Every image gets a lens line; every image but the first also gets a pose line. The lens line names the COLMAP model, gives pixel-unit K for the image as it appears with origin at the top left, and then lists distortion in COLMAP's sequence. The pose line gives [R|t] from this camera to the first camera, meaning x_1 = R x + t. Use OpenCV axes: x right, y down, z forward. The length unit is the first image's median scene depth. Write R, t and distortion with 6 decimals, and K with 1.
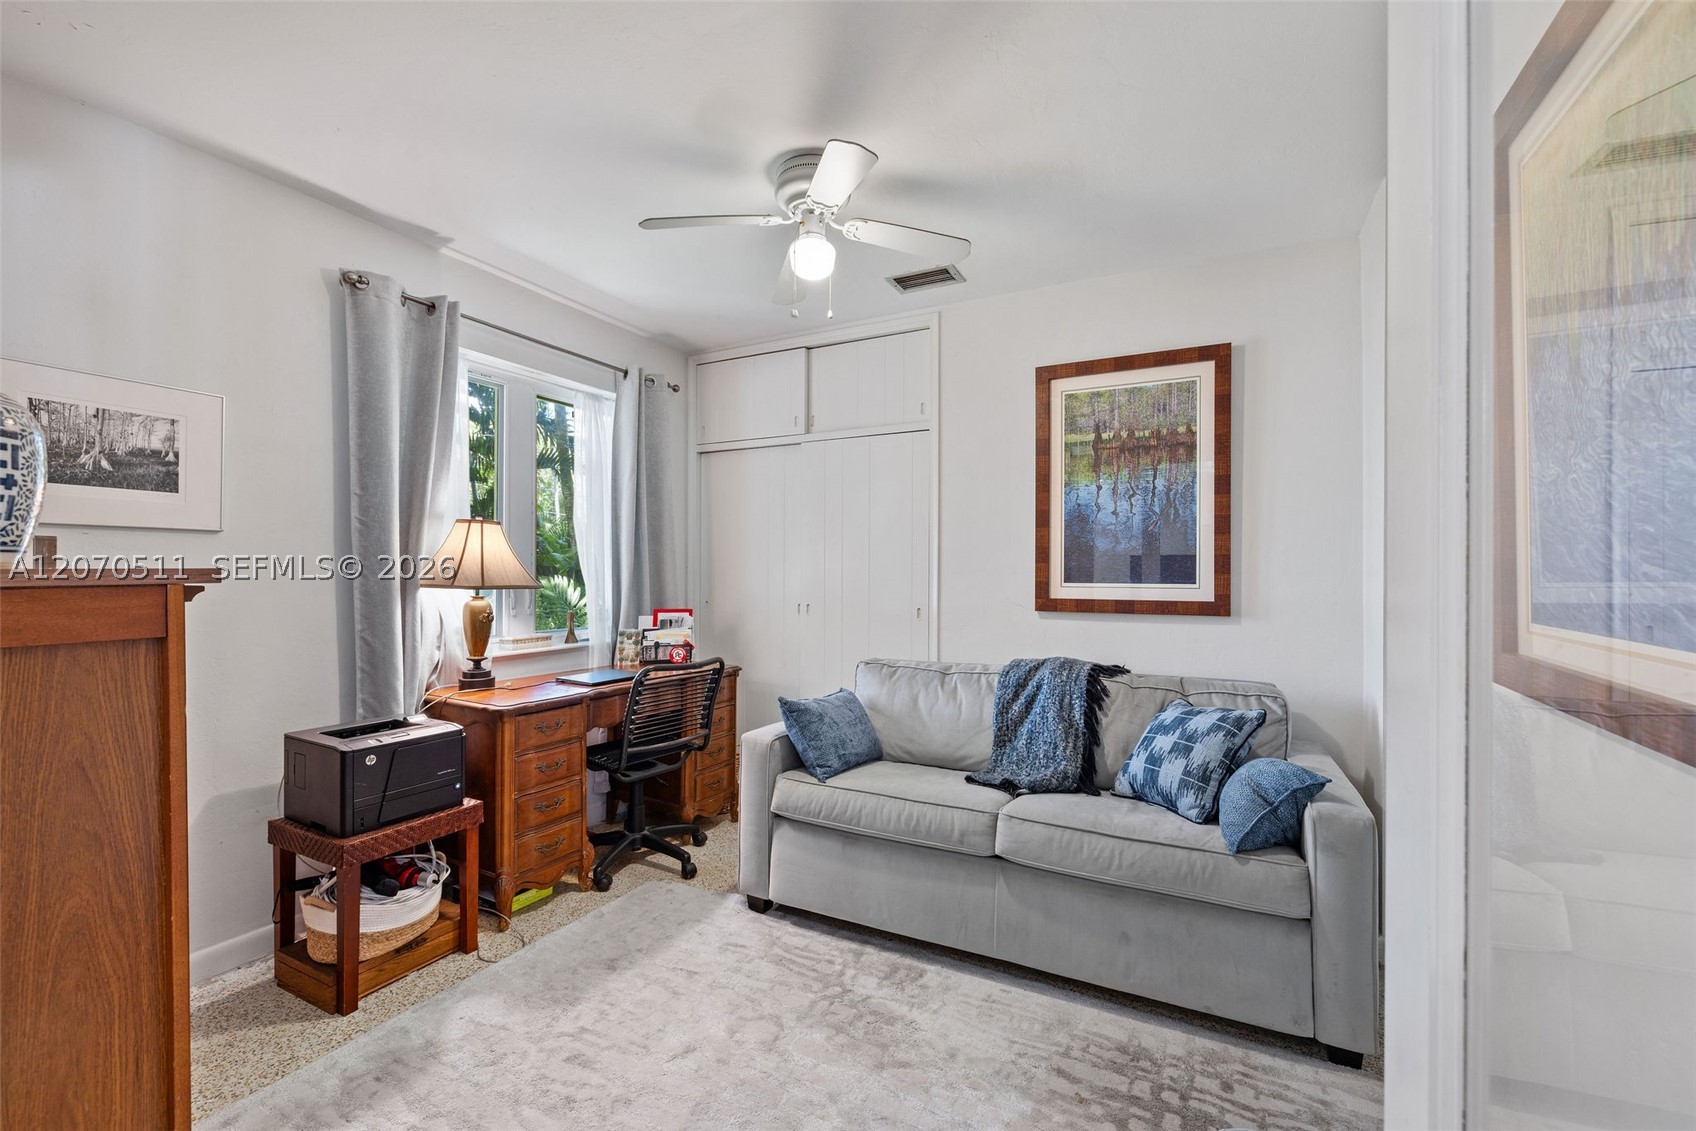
lens RADIAL K [[716.2, 0, 840.7], [0, 716.2, 567.2], [0, 0, 1]] dist [-0.000814, -0.000052]
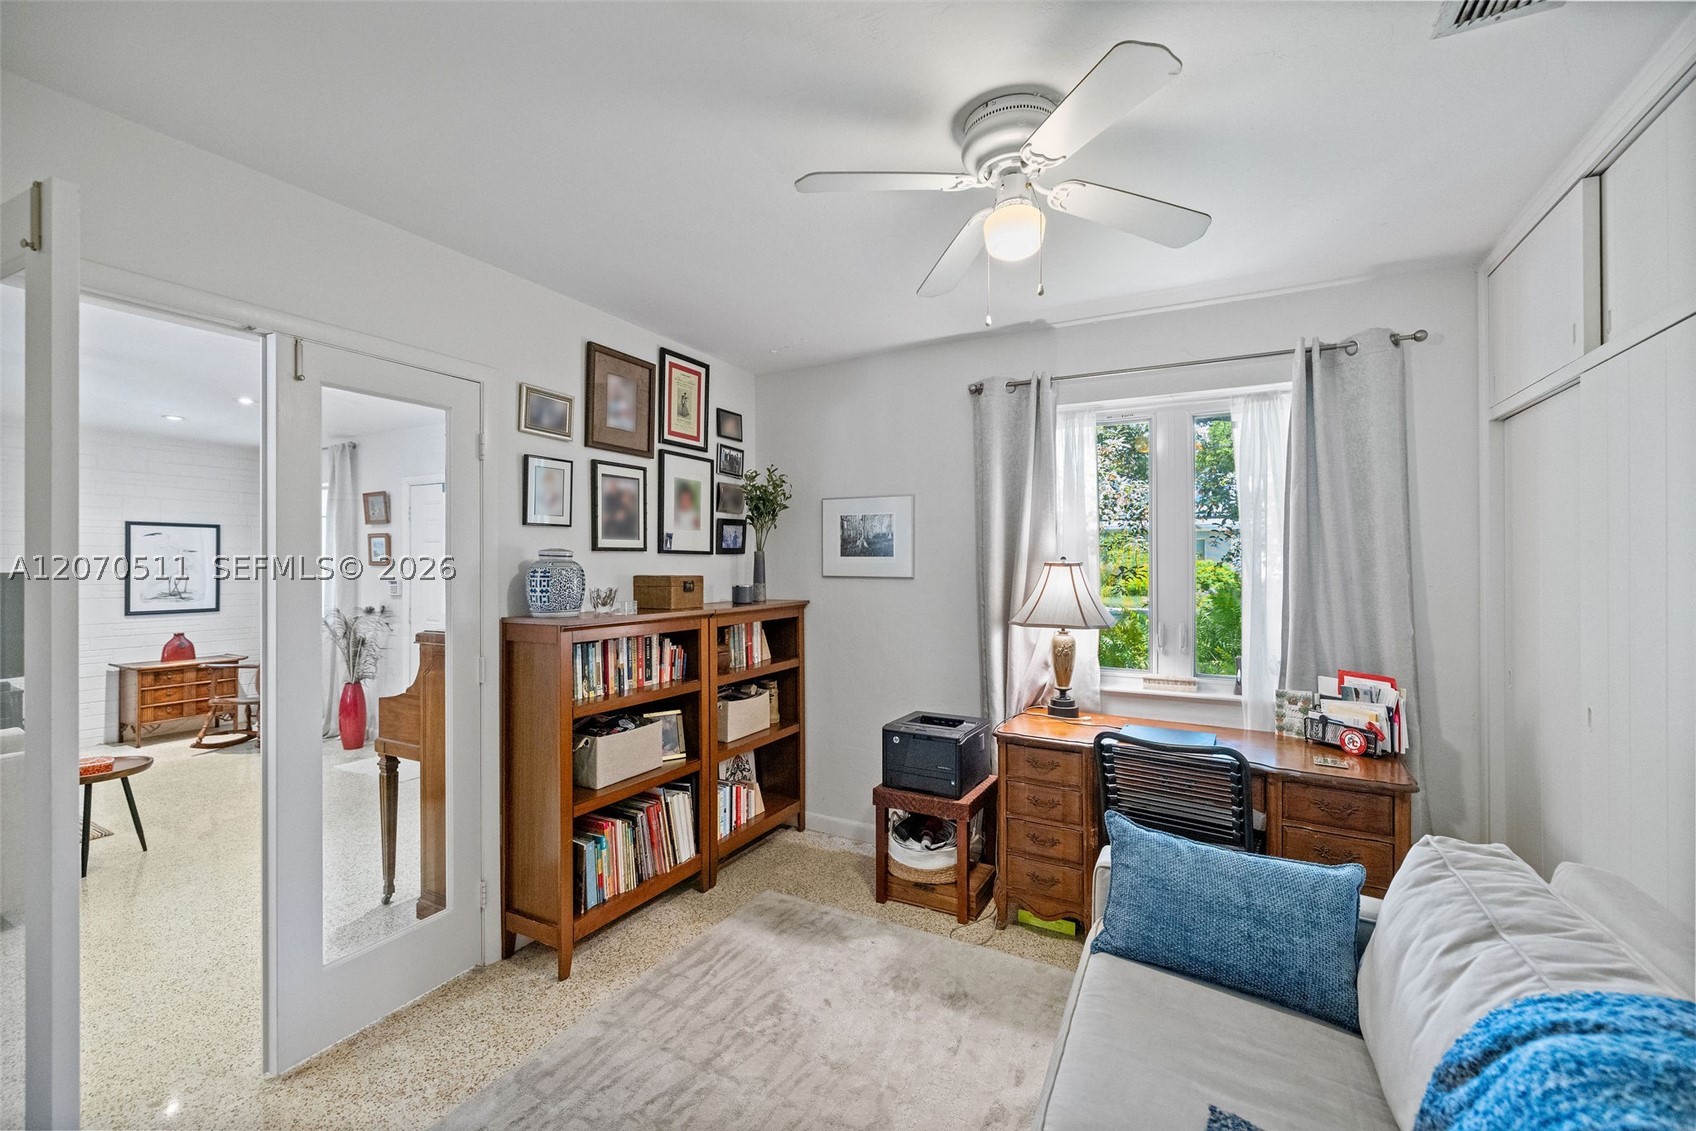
lens RADIAL K [[709.4, 0, 849.0], [0, 709.4, 557.6], [0, 0, 1]] dist [0.000941, 0.000528]
pose [[-0.004646, -0.008832, -0.999950, 0.581791], [0.008178, 0.999927, -0.008870, -0.065486], [0.999956, -0.008219, -0.004574, 0.676131]]
